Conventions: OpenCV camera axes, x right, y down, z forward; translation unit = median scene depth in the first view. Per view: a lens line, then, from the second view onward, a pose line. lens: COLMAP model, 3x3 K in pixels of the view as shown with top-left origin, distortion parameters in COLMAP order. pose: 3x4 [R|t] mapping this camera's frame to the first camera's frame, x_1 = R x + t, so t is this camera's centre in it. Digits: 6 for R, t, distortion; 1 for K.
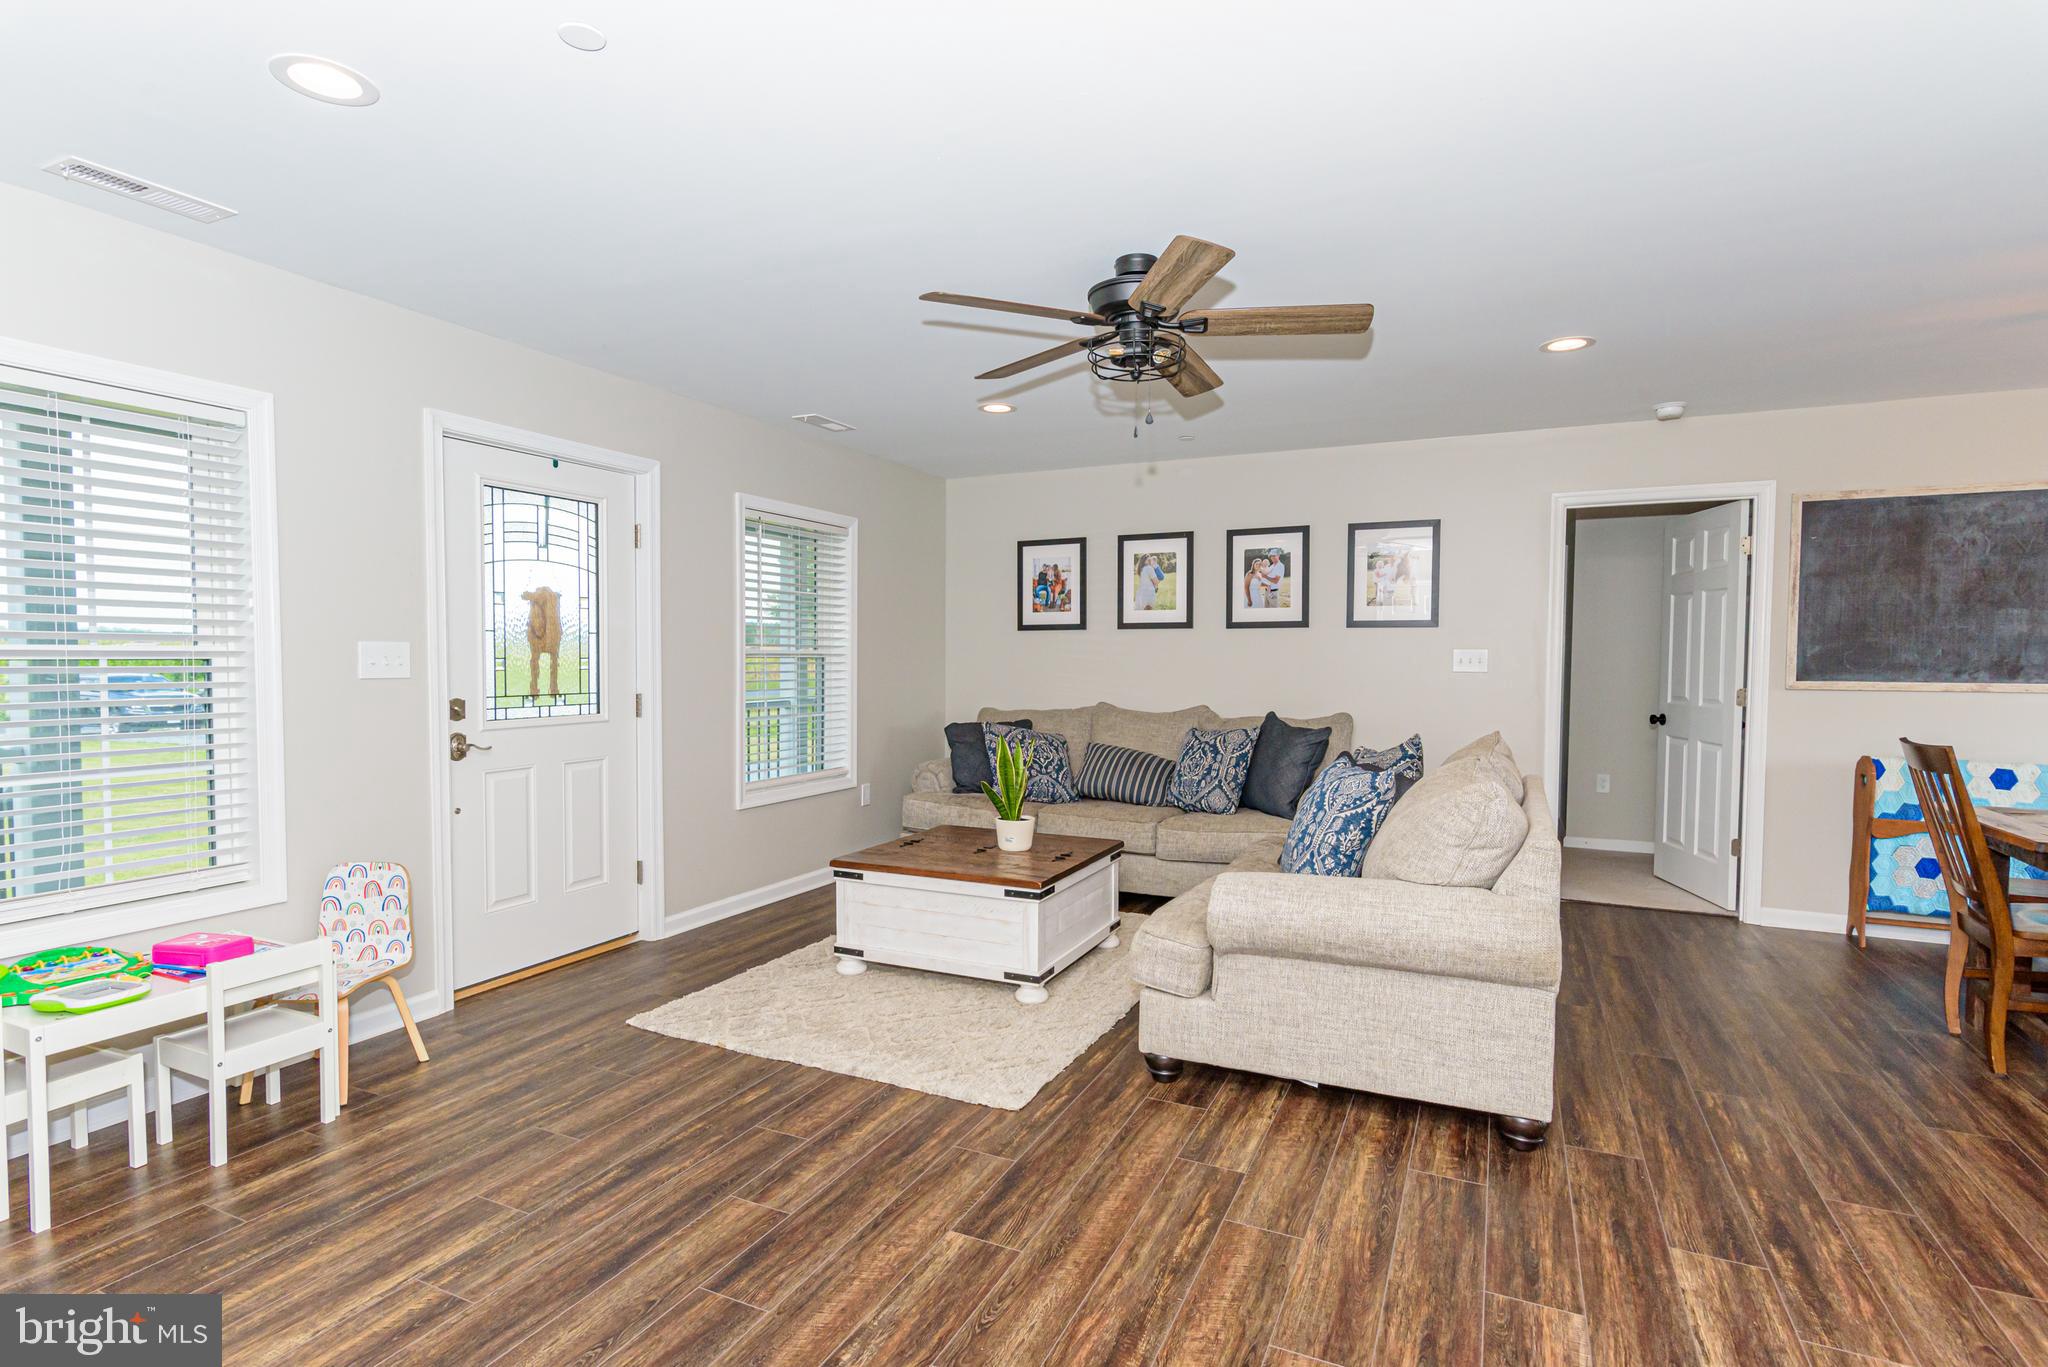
lens RADIAL K [[1012.3, 0, 1021.2], [0, 1012.3, 686.7], [0, 0, 1]] dist [0.002985, -0.000893]
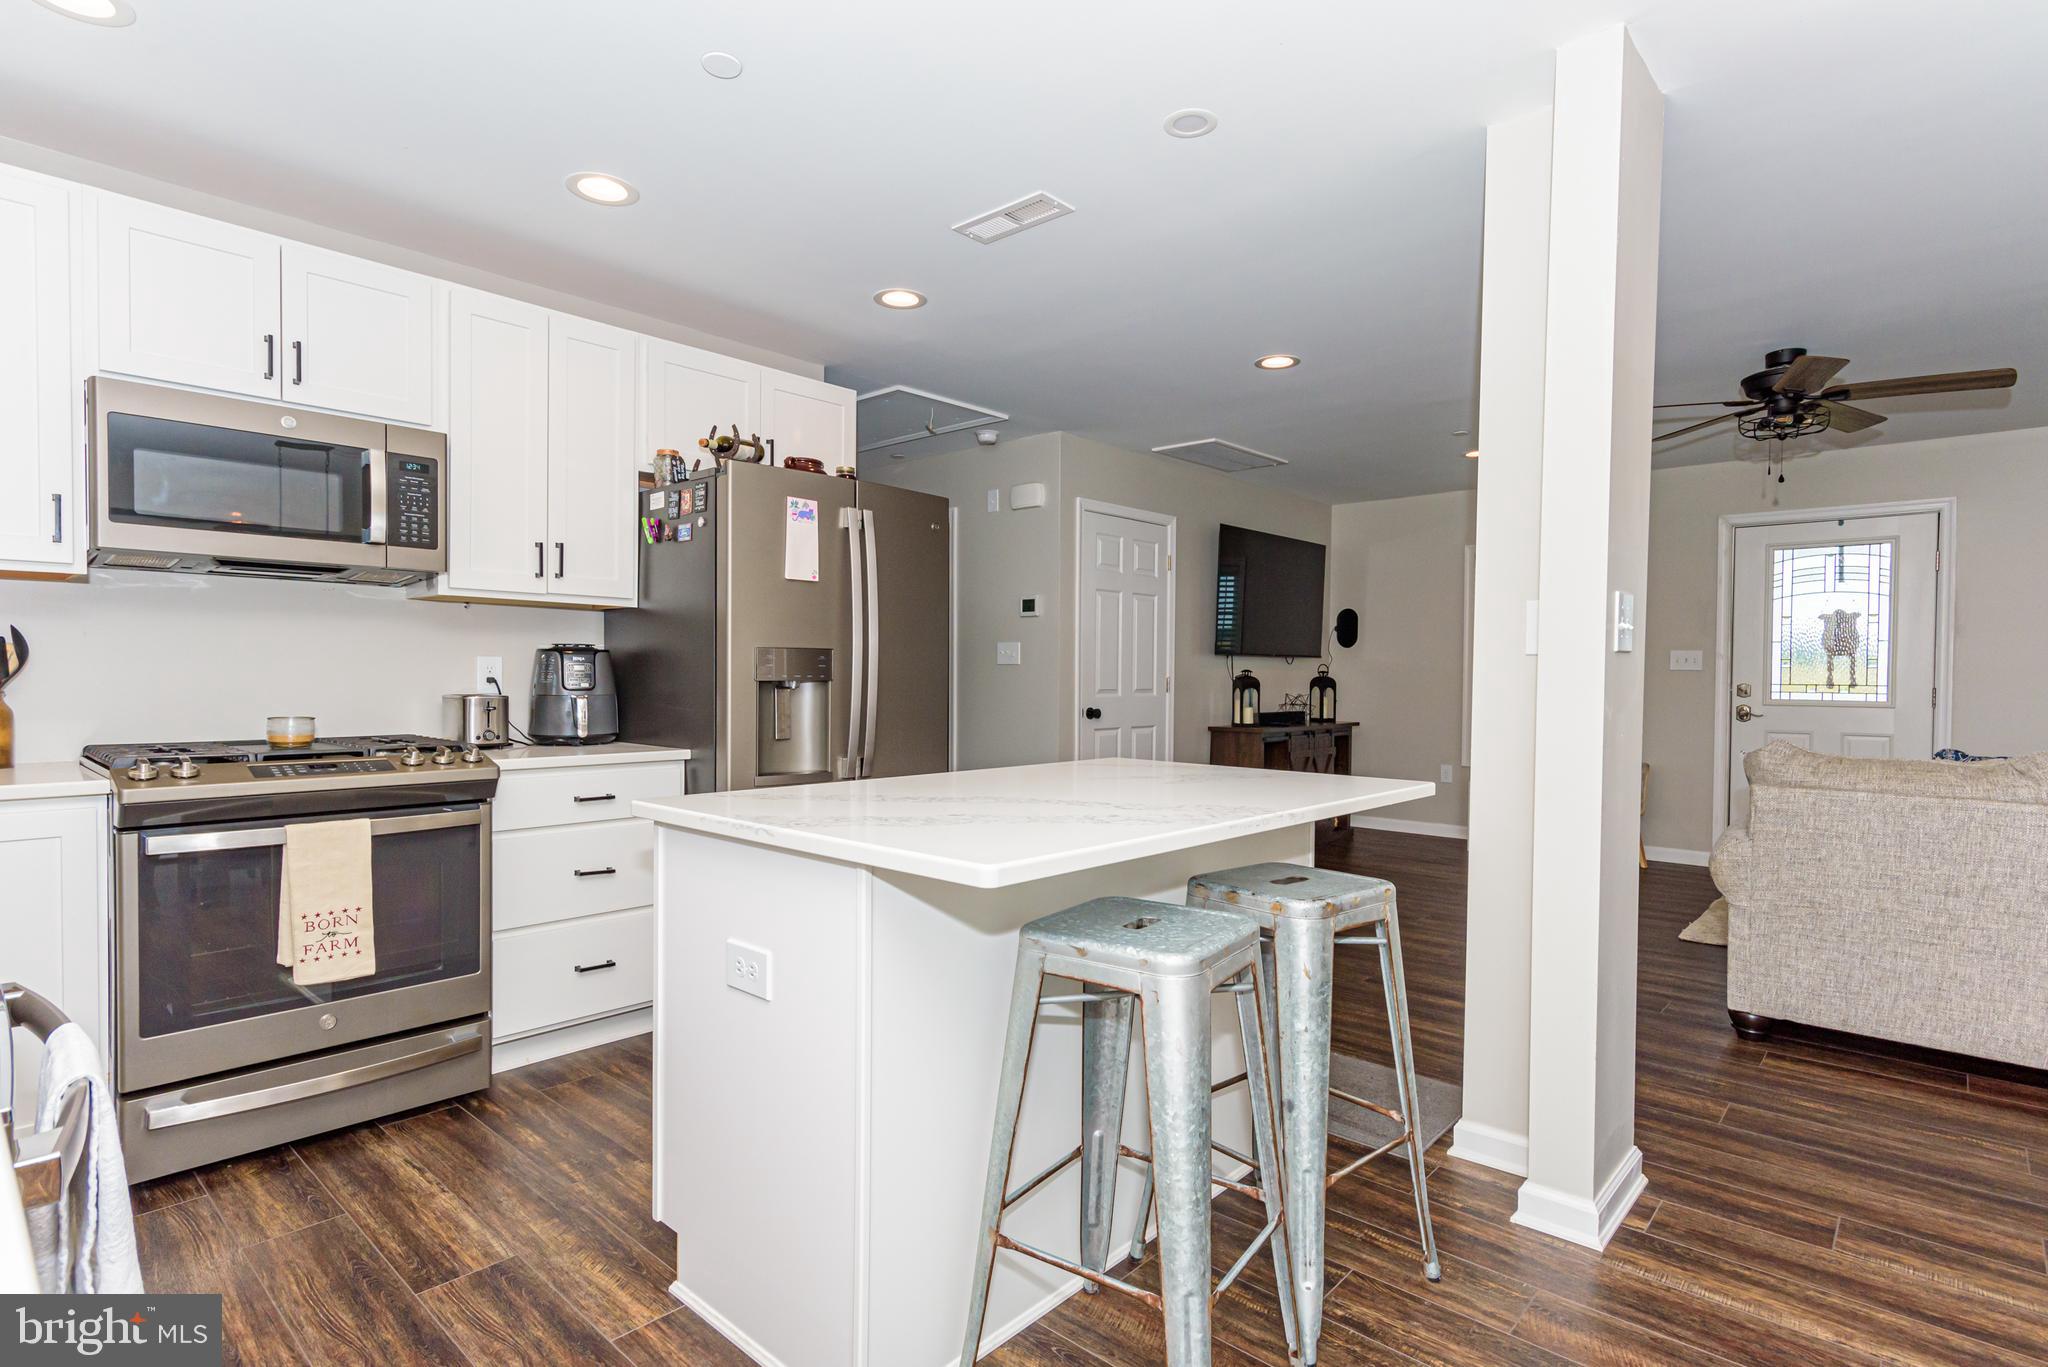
lens RADIAL K [[1012.3, 0, 1023.5], [0, 1012.3, 704.5], [0, 0, 1]] dist [0.002985, -0.000893]
pose [[-0.294350, 0.023611, -0.955406, 1.113599], [-0.039878, 0.998521, 0.036962, 0.025400], [0.954865, 0.048979, -0.292973, 0.293914]]
